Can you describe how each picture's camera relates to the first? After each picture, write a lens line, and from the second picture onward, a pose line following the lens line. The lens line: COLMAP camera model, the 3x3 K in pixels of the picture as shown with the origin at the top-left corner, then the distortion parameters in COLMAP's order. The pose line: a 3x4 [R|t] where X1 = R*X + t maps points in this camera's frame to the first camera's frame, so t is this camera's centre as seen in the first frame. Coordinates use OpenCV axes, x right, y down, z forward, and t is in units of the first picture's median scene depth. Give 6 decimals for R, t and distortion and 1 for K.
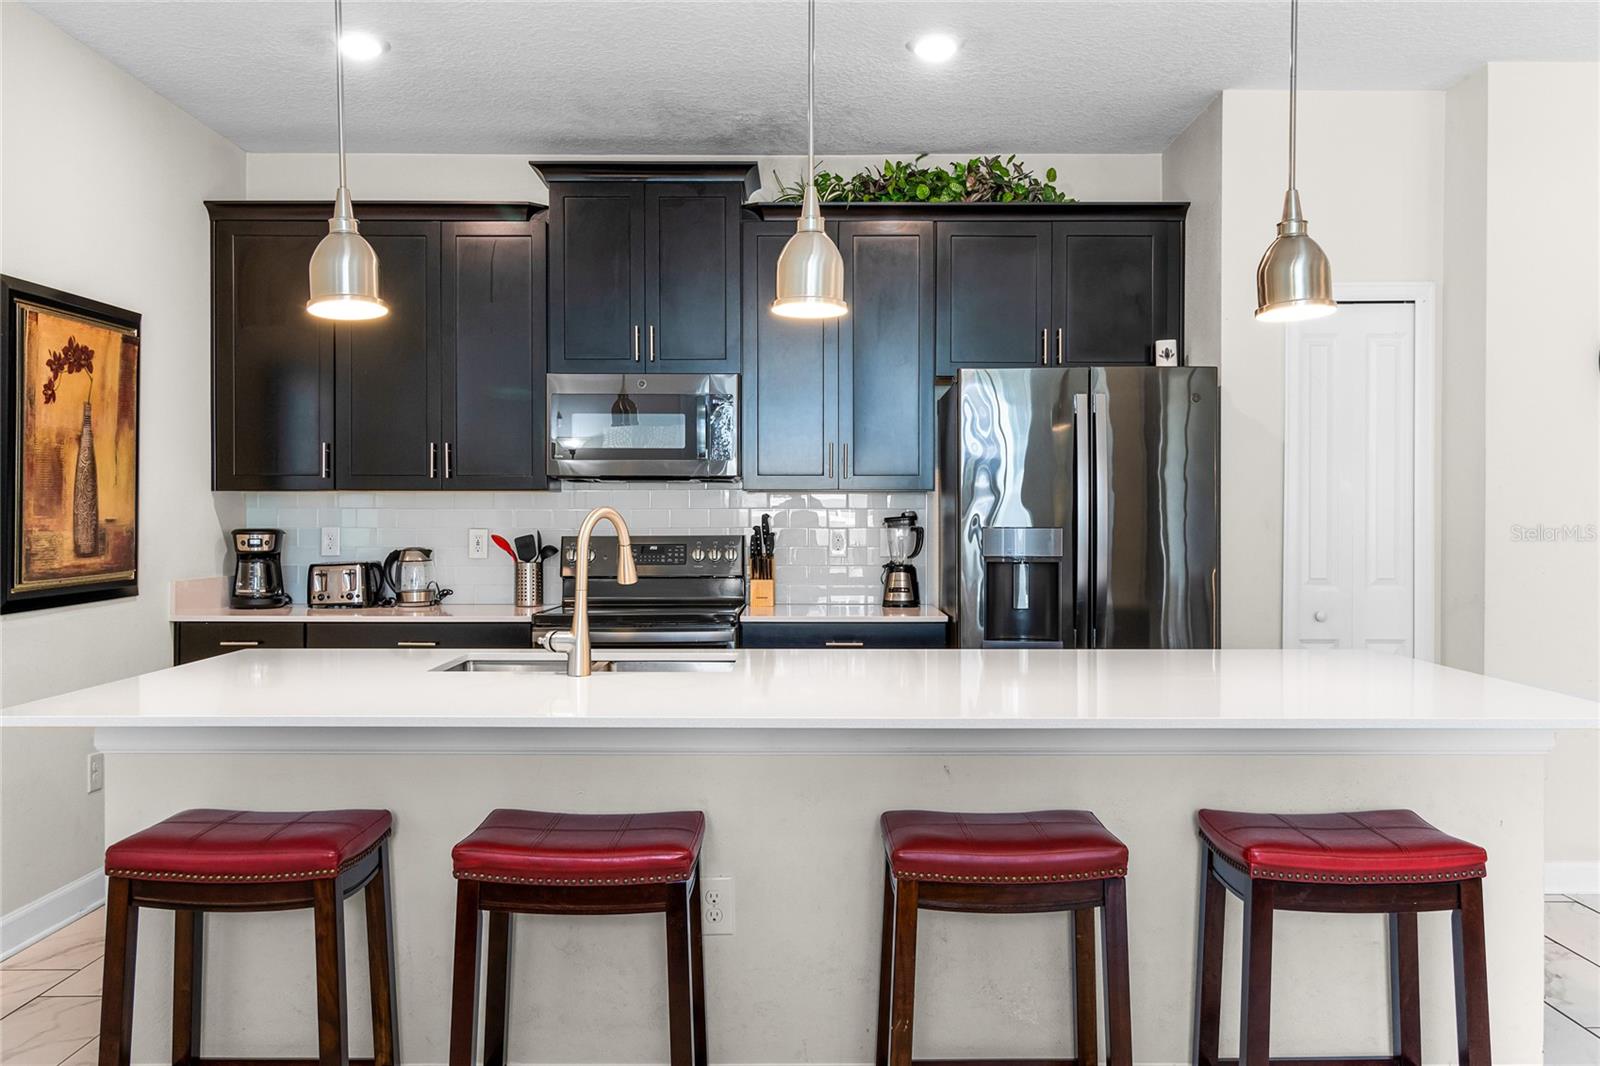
lens RADIAL K [[1240.8, 0, 796.8], [0, 1240.8, 524.9], [0, 0, 1]] dist [0.001651, 0.001161]
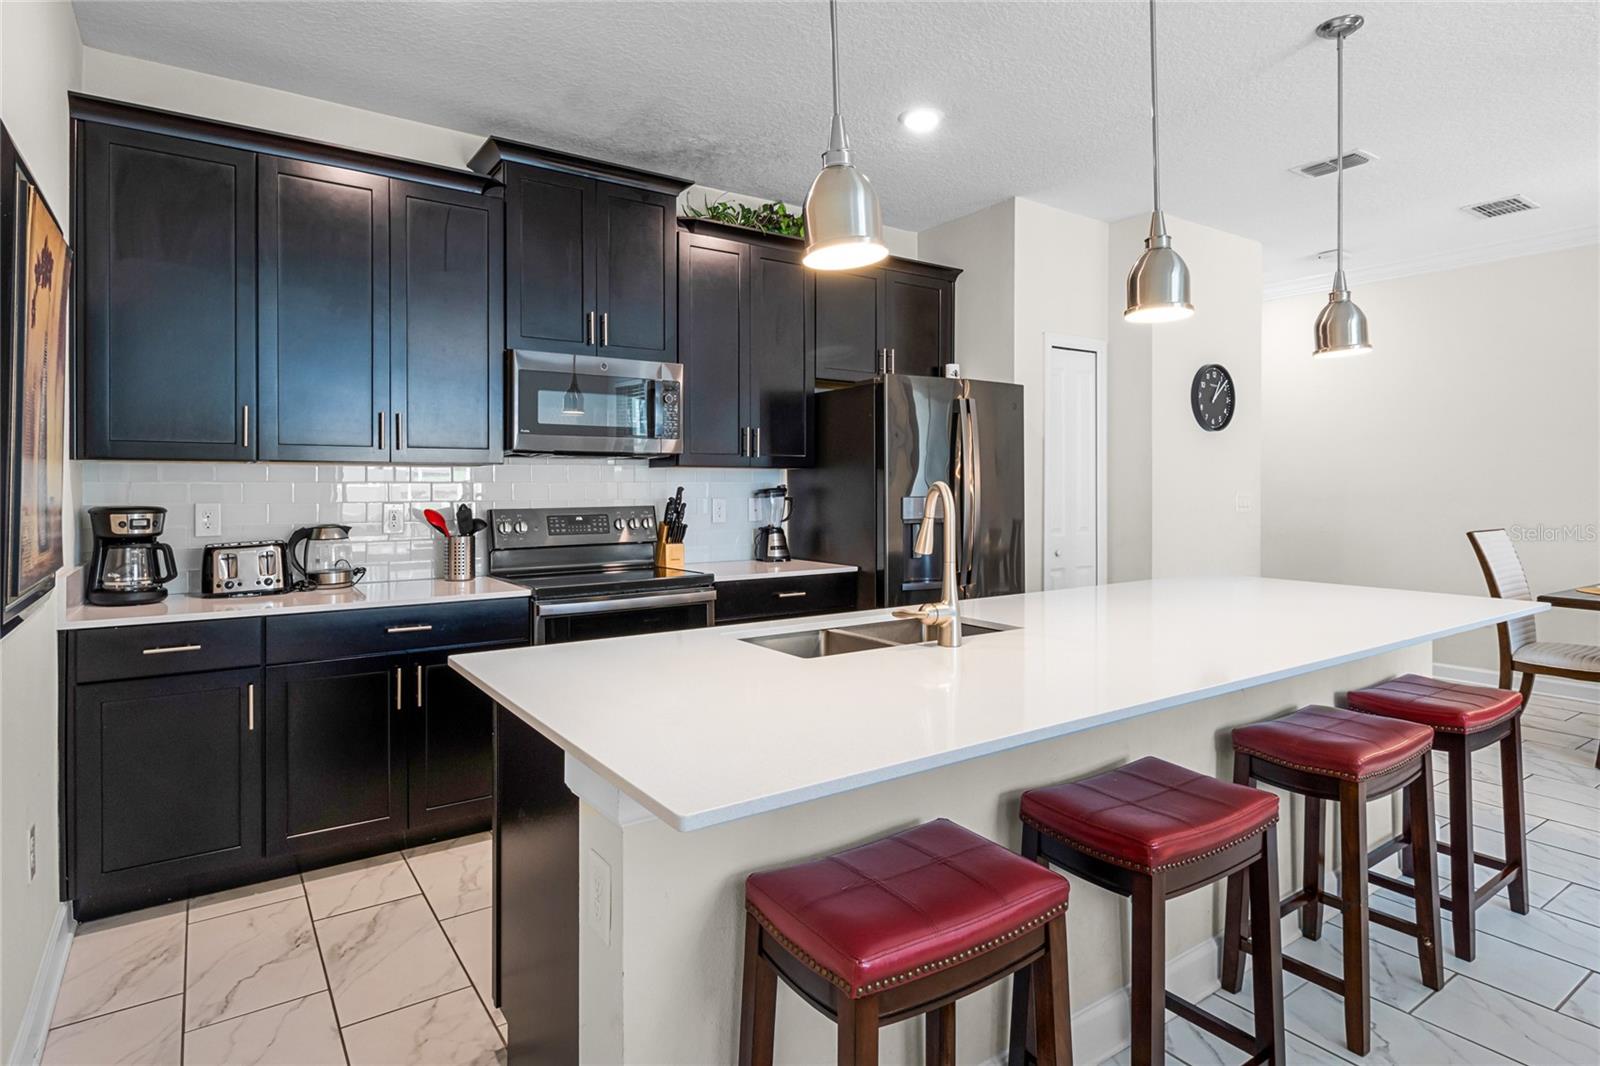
lens RADIAL K [[859.2, 0, 802.3], [0, 859.2, 487.2], [0, 0, 1]] dist [0.001271, 0.000093]
pose [[0.820917, -0.002354, 0.571043, -0.397865], [0.006391, 0.999967, -0.005066, -0.003936], [-0.571012, 0.007808, 0.820905, 0.284111]]
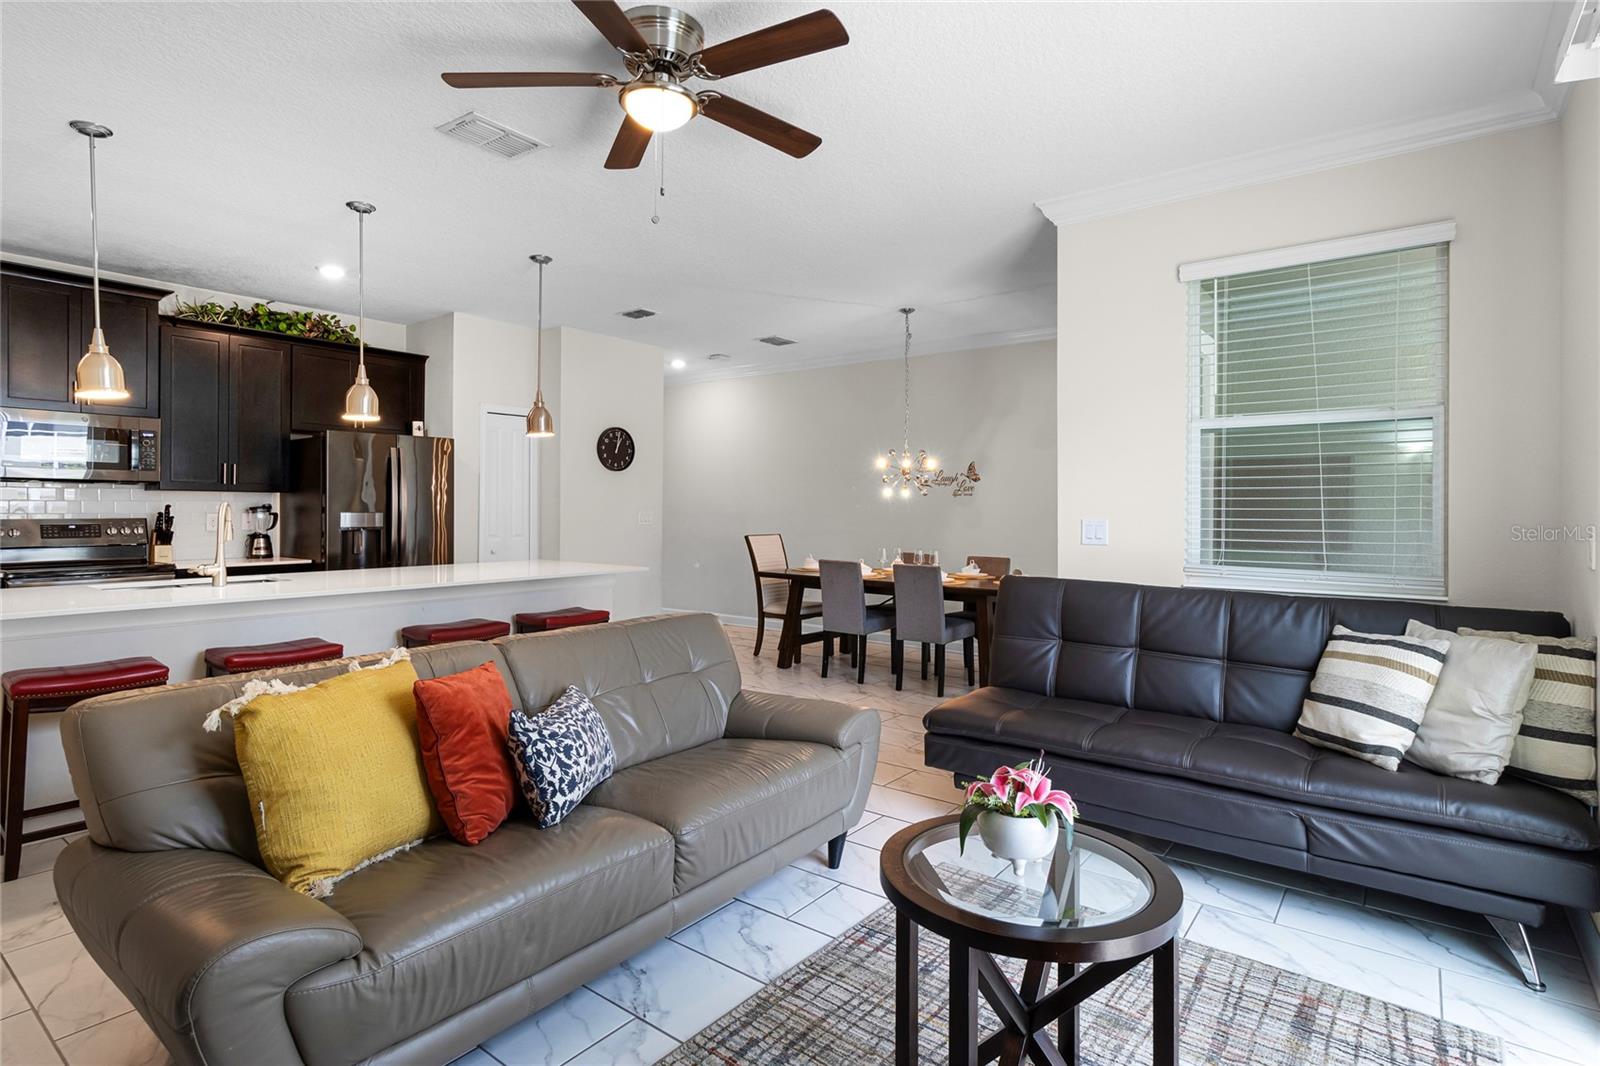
lens RADIAL K [[805.0, 0, 798.3], [0, 805.0, 505.6], [0, 0, 1]] dist [-0.001679, -0.000295]
pose [[0.605528, 0.005955, 0.795802, -0.371466], [0.000866, 0.999966, -0.008142, 0.001616], [-0.795824, 0.005620, 0.605502, -0.300294]]
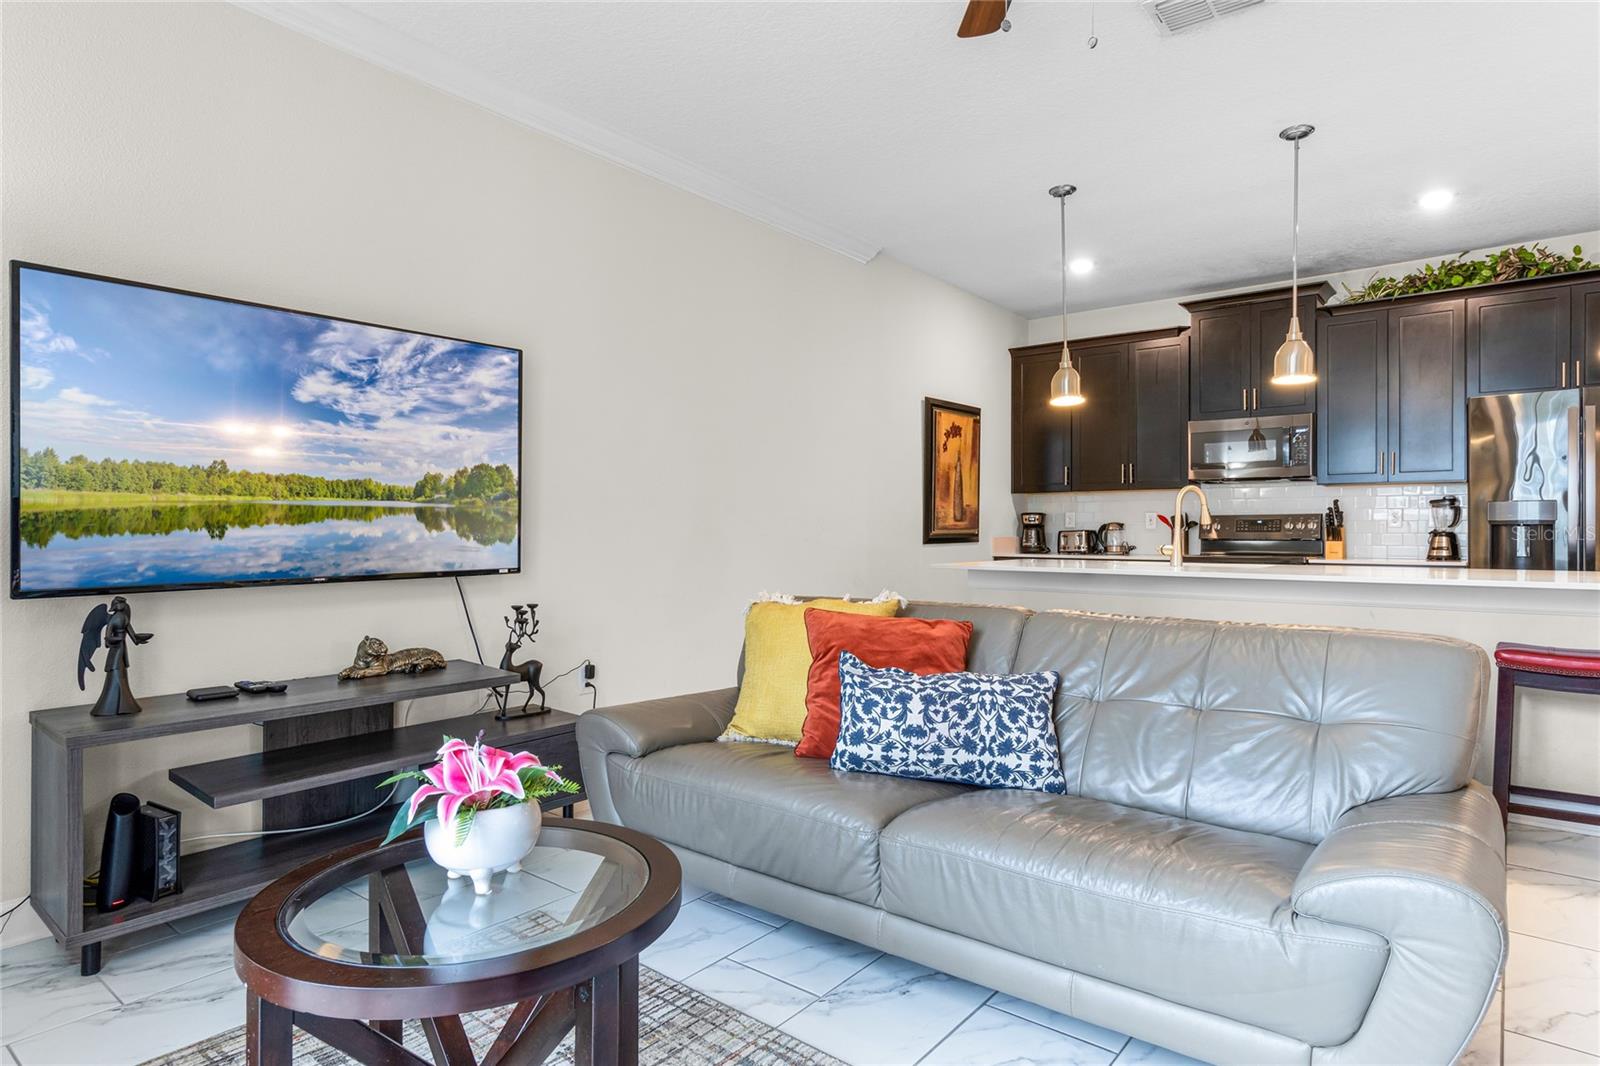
lens RADIAL K [[889.3, 0, 789.1], [0, 889.3, 535.0], [0, 0, 1]] dist [-0.003015, -0.000526]
pose [[0.774554, 0.002631, -0.632502, 0.154450], [-0.006443, 0.999972, -0.003730, 0.046374], [0.632474, 0.006964, 0.774550, -0.329212]]
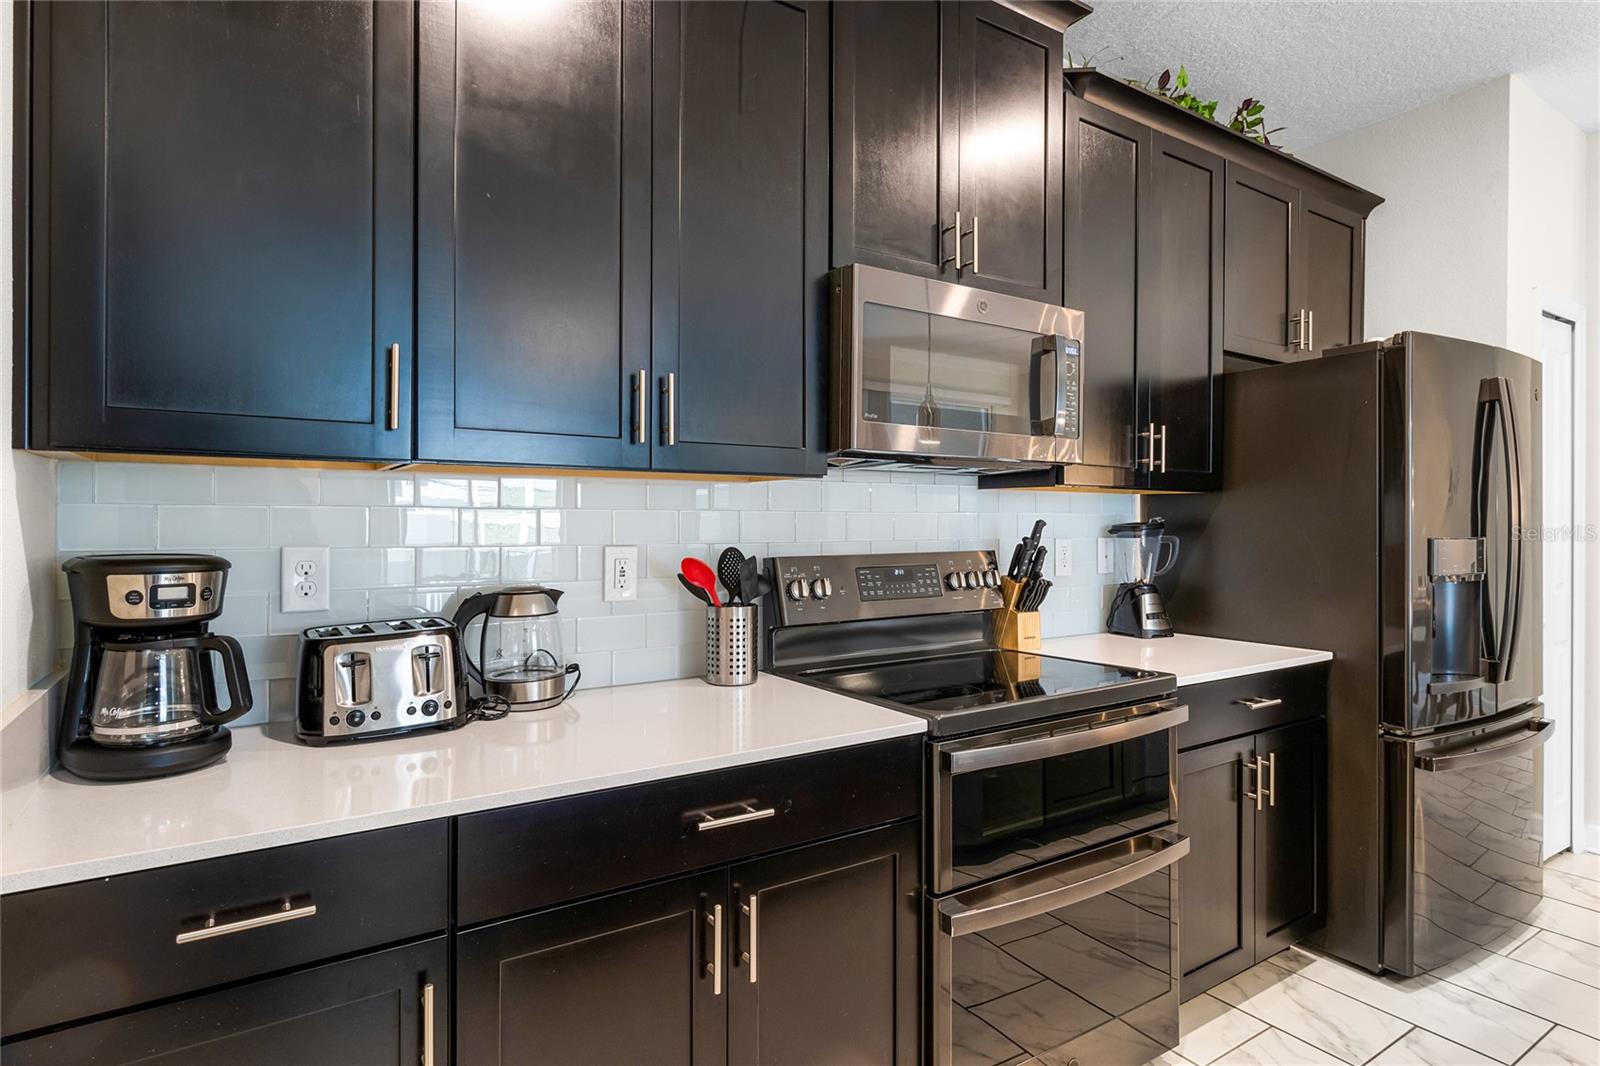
lens RADIAL K [[852.4, 0, 805.0], [0, 852.4, 521.5], [0, 0, 1]] dist [0.000303, -0.000145]
pose [[0.835118, 0.002237, 0.550067, -0.415160], [0.000250, 0.999990, -0.004448, -0.006060], [-0.550071, 0.003852, 0.835109, 0.681166]]
